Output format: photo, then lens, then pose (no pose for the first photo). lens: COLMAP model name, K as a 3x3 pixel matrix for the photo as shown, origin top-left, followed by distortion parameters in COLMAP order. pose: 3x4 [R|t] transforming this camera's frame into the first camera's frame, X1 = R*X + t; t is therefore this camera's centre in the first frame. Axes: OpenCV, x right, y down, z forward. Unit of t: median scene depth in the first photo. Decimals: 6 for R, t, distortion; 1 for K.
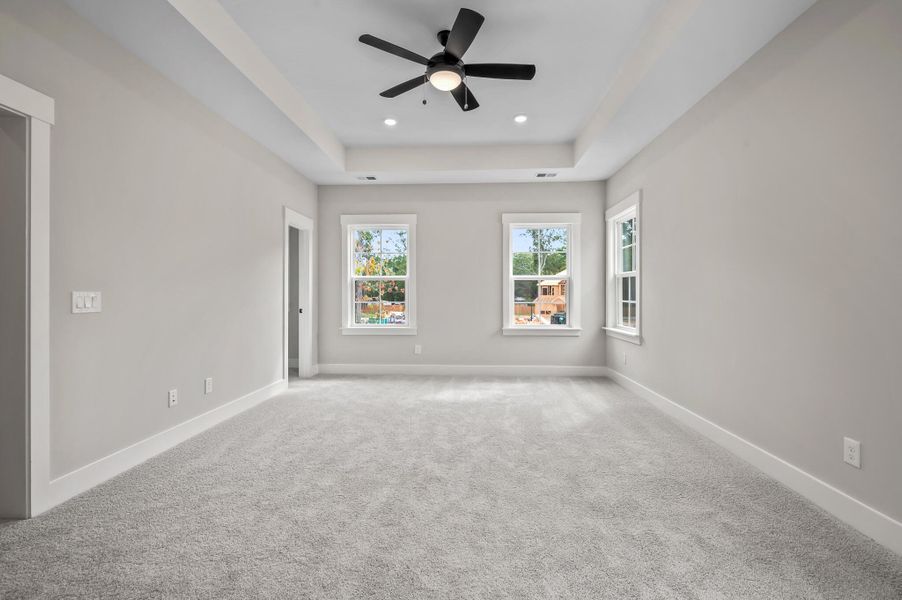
lens RADIAL K [[396.1, 0, 450.7], [0, 396.1, 296.1], [0, 0, 1]] dist [-0.000125, -0.000070]
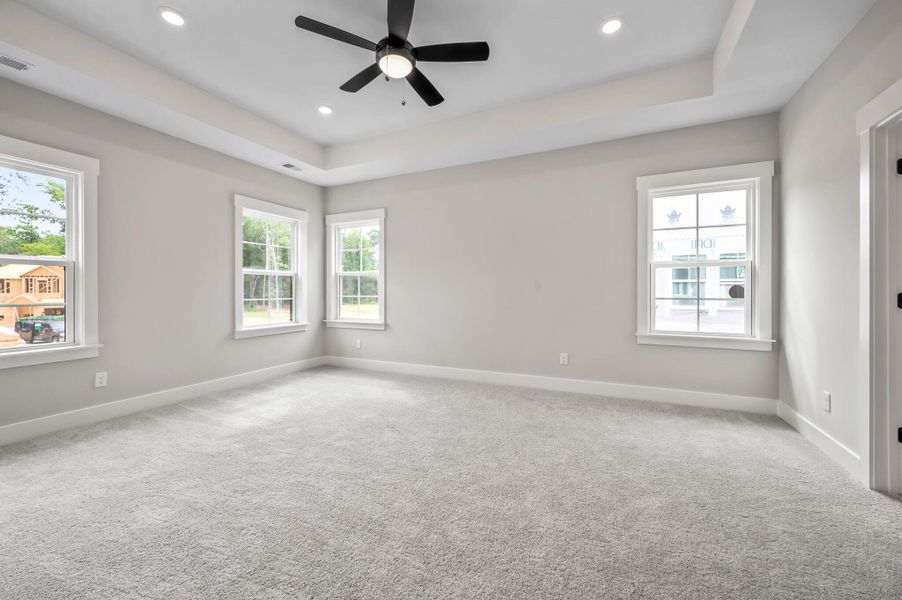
lens RADIAL K [[364.1, 0, 451.9], [0, 364.1, 293.9], [0, 0, 1]] dist [-0.000549, -0.000123]
pose [[0.370065, -0.008289, 0.928969, -0.427328], [0.004839, 0.999964, 0.006994, -0.000293], [-0.928993, 0.001907, 0.370092, 0.296768]]
